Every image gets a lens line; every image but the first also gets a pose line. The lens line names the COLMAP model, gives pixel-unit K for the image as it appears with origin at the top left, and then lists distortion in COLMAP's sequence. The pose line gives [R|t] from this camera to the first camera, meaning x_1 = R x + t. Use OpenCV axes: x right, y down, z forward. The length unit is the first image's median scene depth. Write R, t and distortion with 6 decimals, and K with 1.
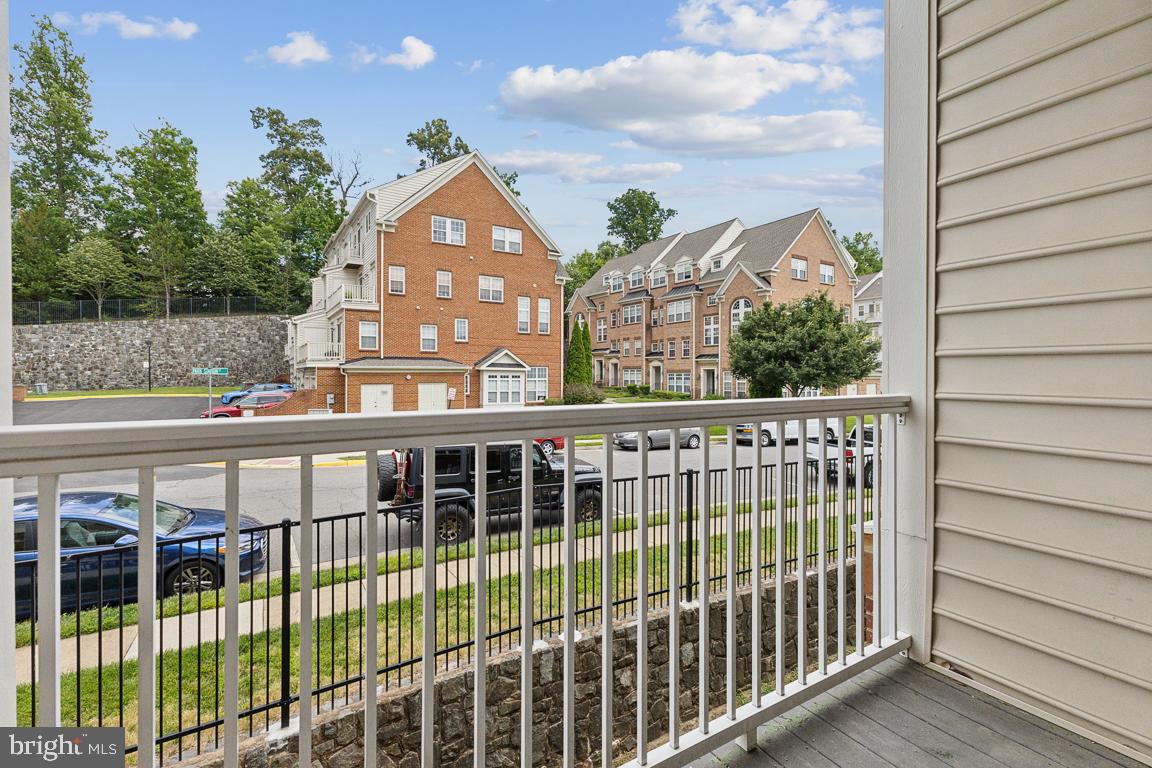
lens RADIAL K [[500.1, 0, 582.4], [0, 500.1, 383.0], [0, 0, 1]] dist [0.002257, 0.000206]
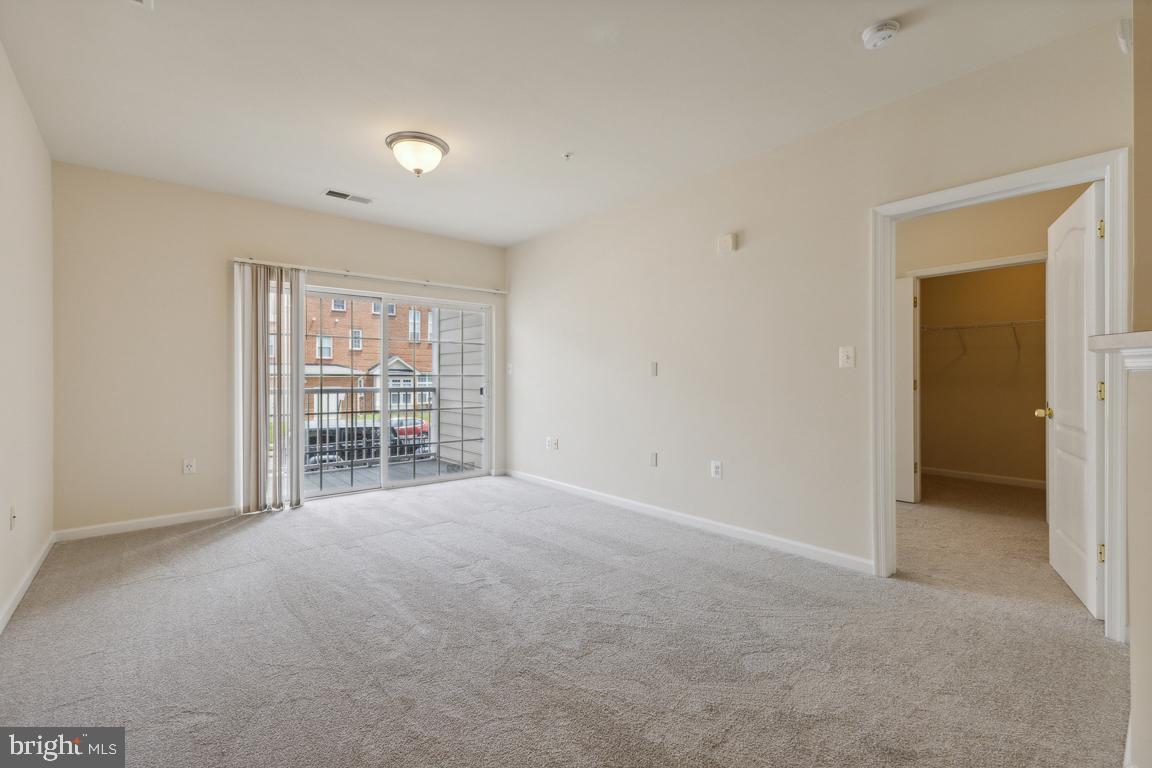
lens RADIAL K [[500.1, 0, 582.4], [0, 500.1, 383.0], [0, 0, 1]] dist [0.002257, 0.000206]
pose [[0.986286, -0.002000, 0.165033, 0.075445], [0.003233, 0.999969, -0.007203, 0.001855], [-0.165013, 0.007638, 0.986262, -0.194039]]
